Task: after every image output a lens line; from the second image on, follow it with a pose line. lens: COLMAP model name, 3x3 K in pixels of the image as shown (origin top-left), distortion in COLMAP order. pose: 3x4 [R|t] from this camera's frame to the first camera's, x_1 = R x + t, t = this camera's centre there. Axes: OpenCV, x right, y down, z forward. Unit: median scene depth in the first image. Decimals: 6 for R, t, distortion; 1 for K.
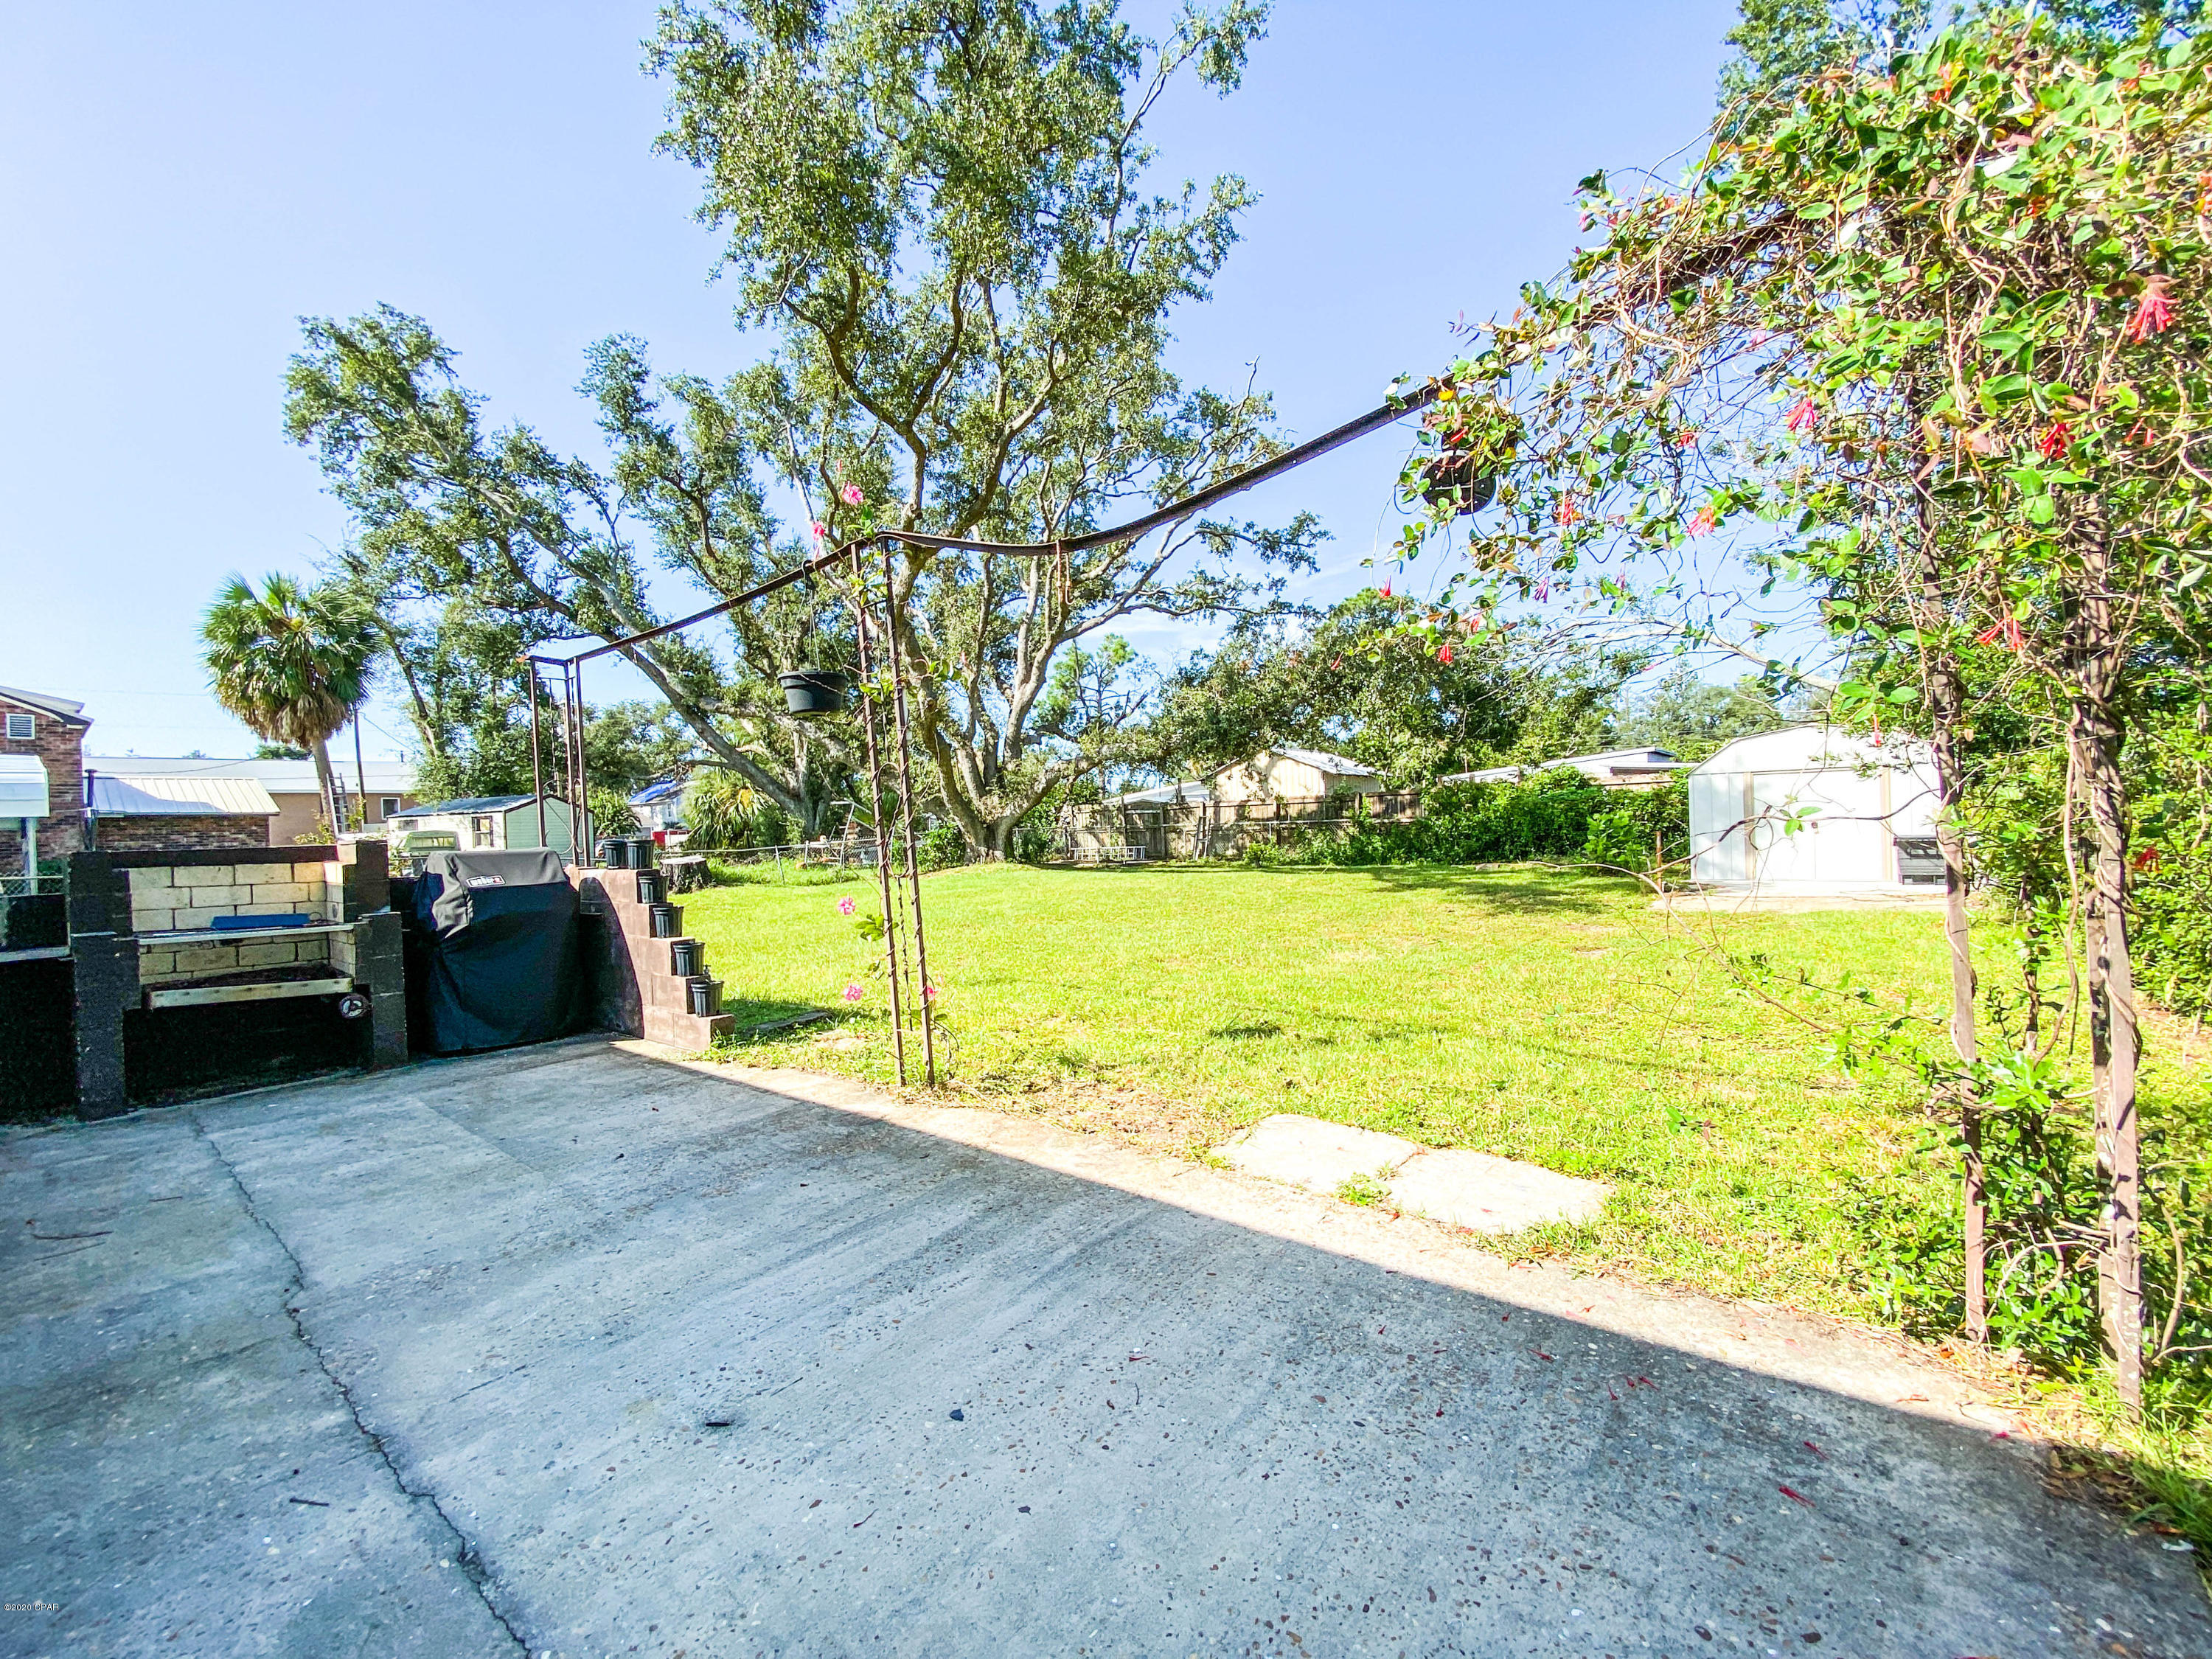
lens RADIAL K [[900.5, 0, 1106.0], [0, 900.5, 829.5], [0, 0, 1]] dist [0.014850, -0.016632]
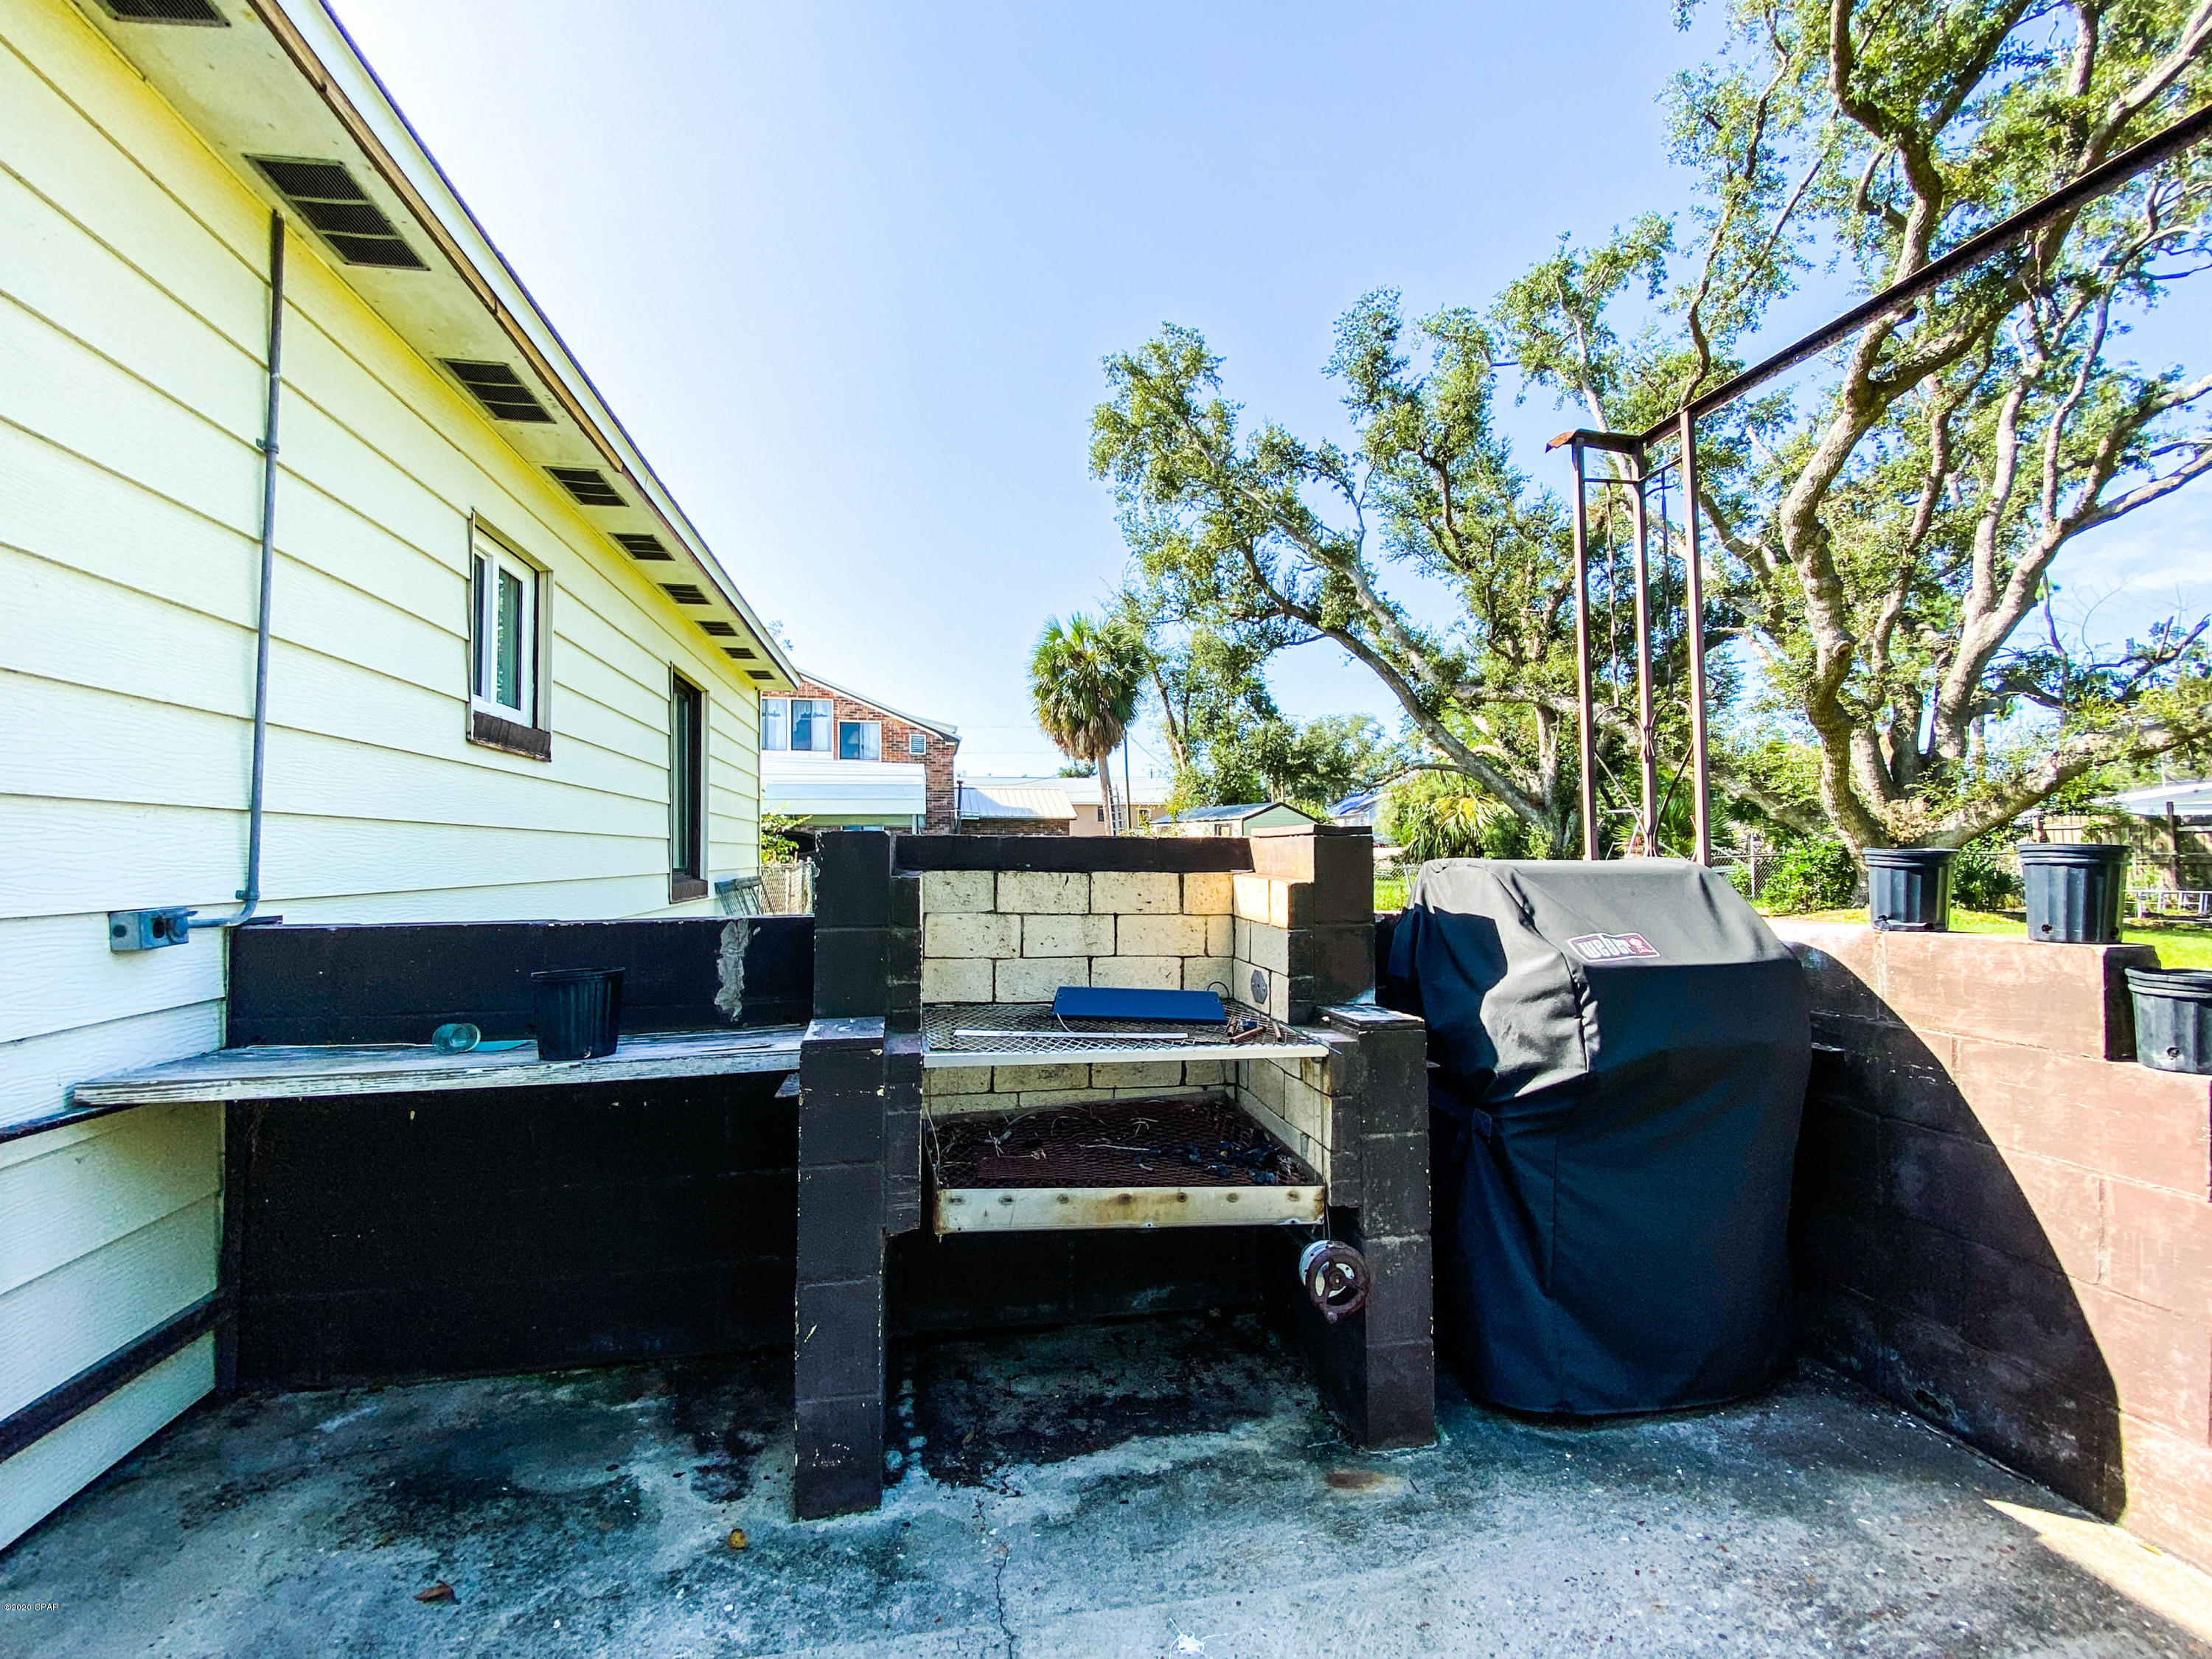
lens RADIAL K [[888.0, 0, 1106.0], [0, 888.0, 829.5], [0, 0, 1]] dist [-0.000302, 0.000001]
pose [[0.766450, 0.015053, -0.642128, -0.157140], [-0.027213, 0.999589, -0.009048, 0.004982], [0.641727, 0.024409, 0.766544, 0.153541]]
